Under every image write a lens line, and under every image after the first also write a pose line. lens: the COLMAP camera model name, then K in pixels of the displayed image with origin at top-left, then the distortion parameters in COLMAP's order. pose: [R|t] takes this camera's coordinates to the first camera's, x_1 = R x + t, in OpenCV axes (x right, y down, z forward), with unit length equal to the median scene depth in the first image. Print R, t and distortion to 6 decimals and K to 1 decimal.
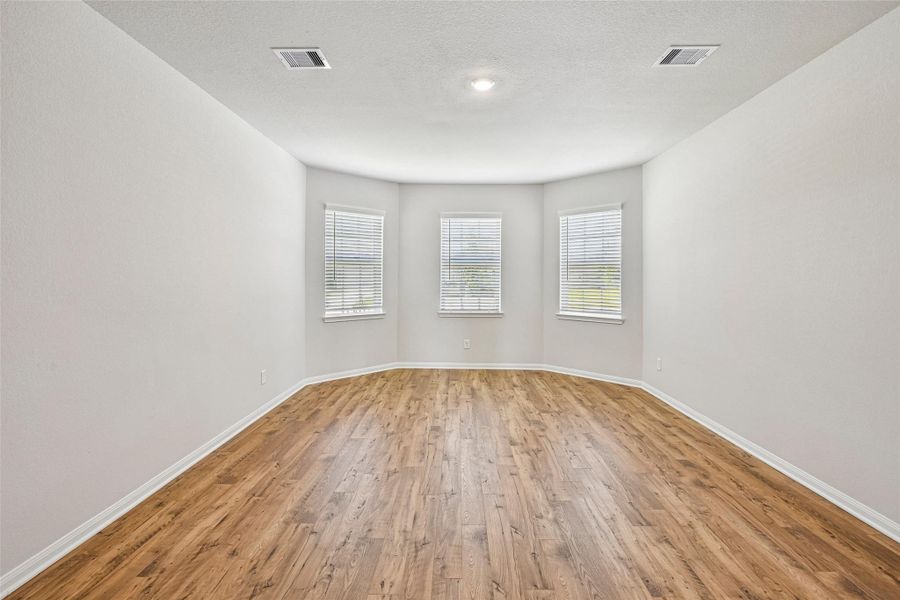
lens RADIAL K [[416.4, 0, 450.6], [0, 416.4, 275.8], [0, 0, 1]] dist [0.003265, -0.006553]
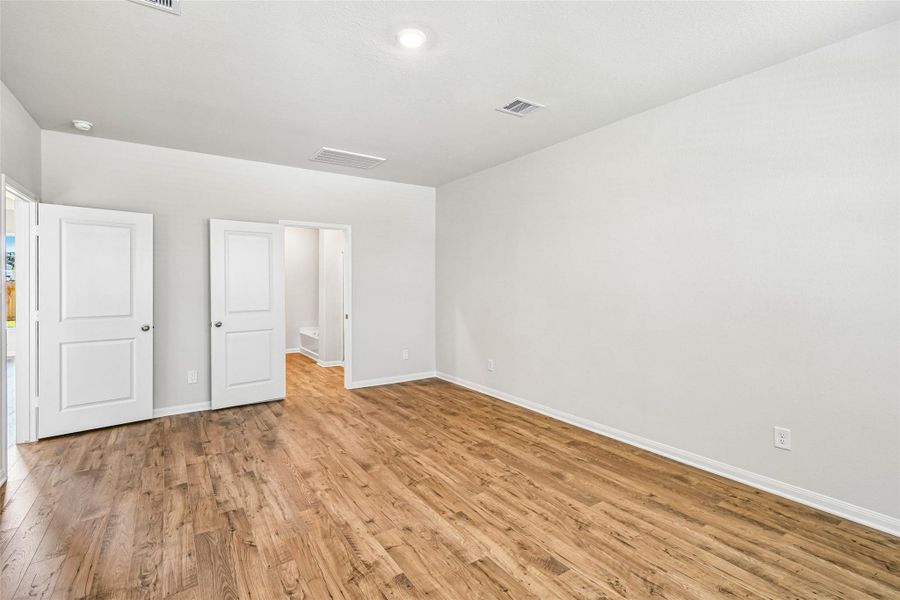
lens RADIAL K [[424.7, 0, 448.3], [0, 424.7, 287.3], [0, 0, 1]] dist [0.007844, -0.000756]
pose [[-0.824390, 0.002488, -0.566017, 0.447171], [0.002828, 0.999996, 0.000276, 0.010039], [0.566015, -0.001373, -0.824394, 1.597284]]
